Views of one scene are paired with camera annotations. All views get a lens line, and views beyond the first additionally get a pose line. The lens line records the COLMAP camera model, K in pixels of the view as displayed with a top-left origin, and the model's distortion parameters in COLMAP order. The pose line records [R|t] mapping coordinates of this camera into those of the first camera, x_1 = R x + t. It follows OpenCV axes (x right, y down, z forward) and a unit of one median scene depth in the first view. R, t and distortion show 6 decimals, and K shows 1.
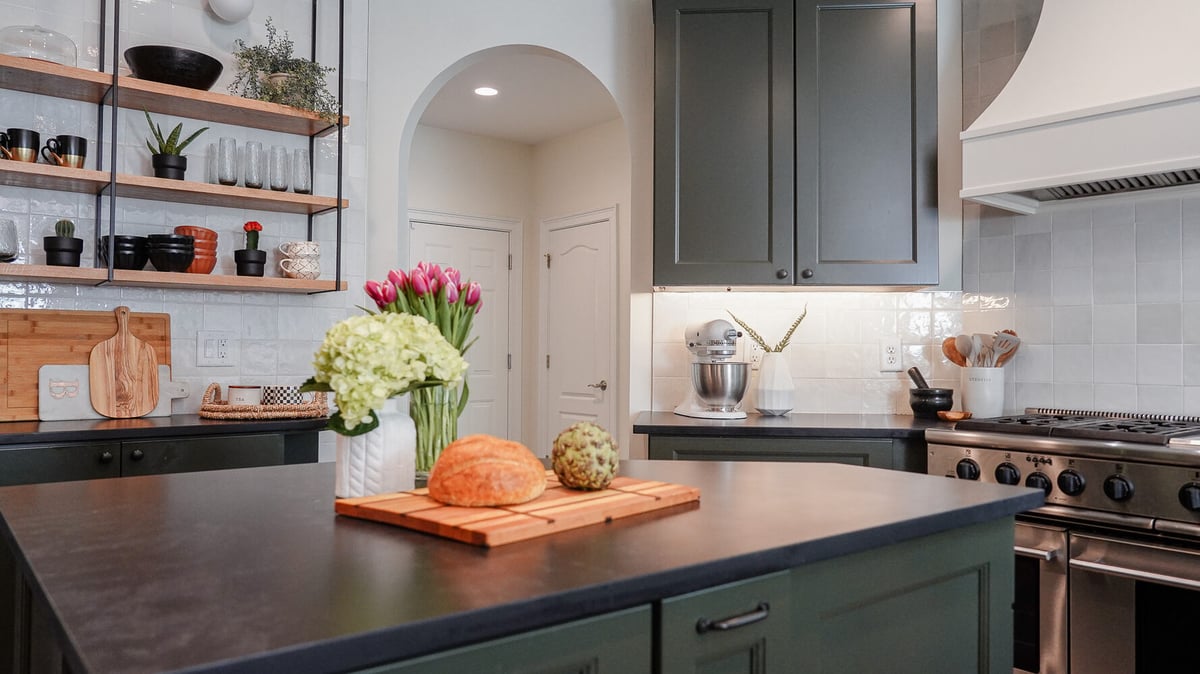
lens RADIAL K [[894.3, 0, 602.1], [0, 894.3, 334.5], [0, 0, 1]] dist [-0.004847, 0.034799]
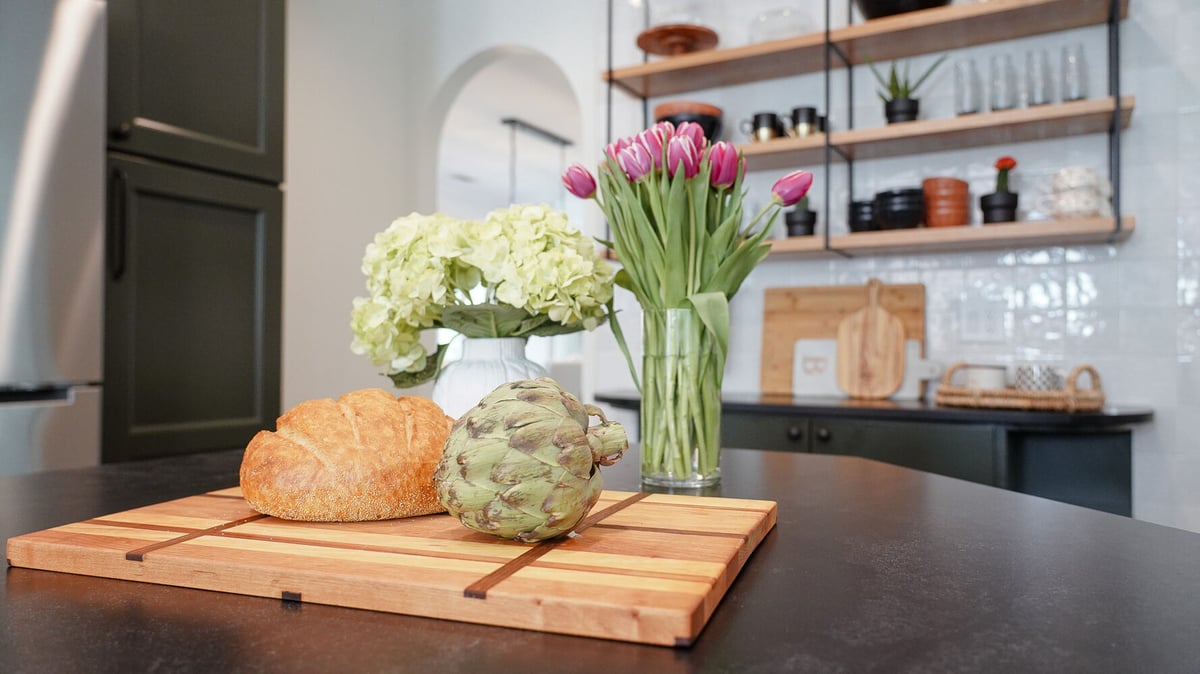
lens RADIAL K [[869.8, 0, 579.1], [0, 869.8, 335.2], [0, 0, 1]] dist [-0.022991, 0.012975]
pose [[0.338839, -0.019056, -0.940651, 0.200922], [0.021656, 0.999688, -0.012451, 0.033007], [0.940595, -0.016152, 0.339146, 0.409911]]
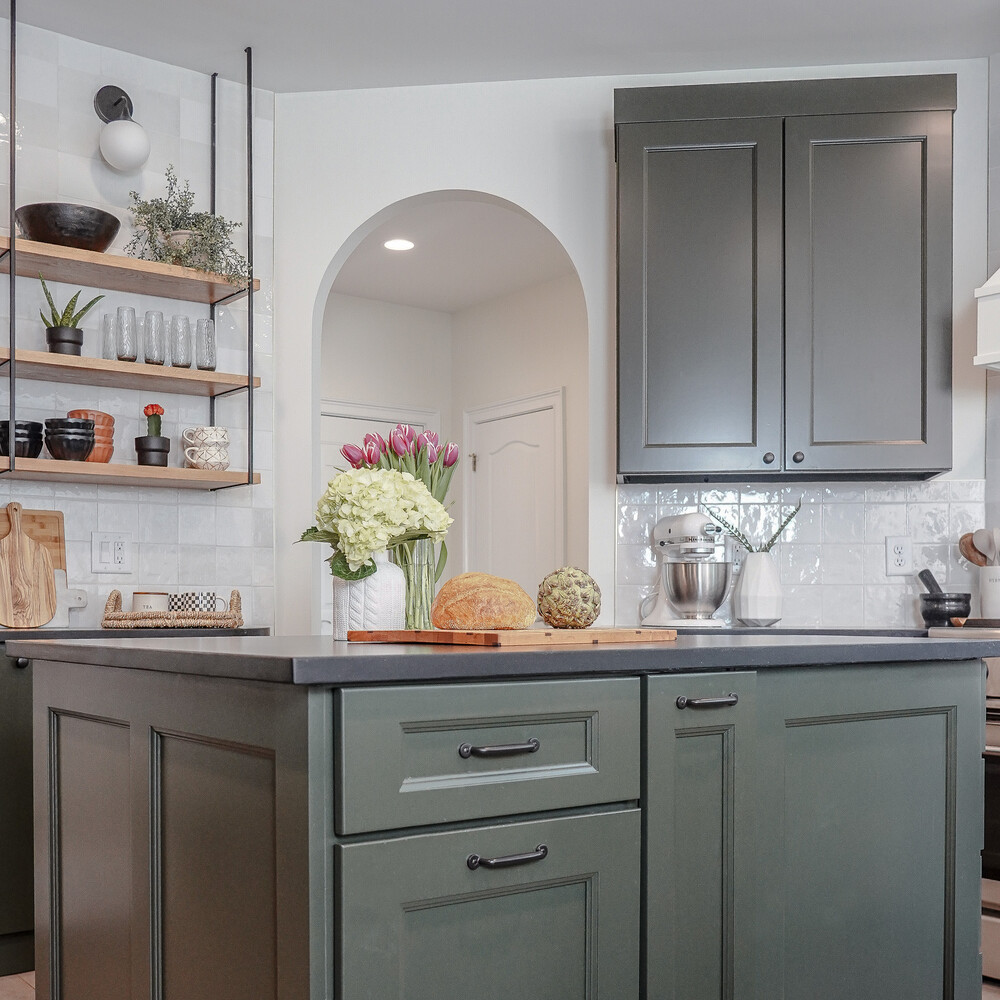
lens RADIAL K [[1201.2, 0, 491.3], [0, 1201.2, 626.3], [0, 0, 1]] dist [-0.024105, 0.000000]
pose [[0.999277, -0.004387, -0.037758, -0.021746], [0.006156, 0.998882, 0.046873, 0.038256], [0.037510, -0.047072, 0.998187, -0.164910]]
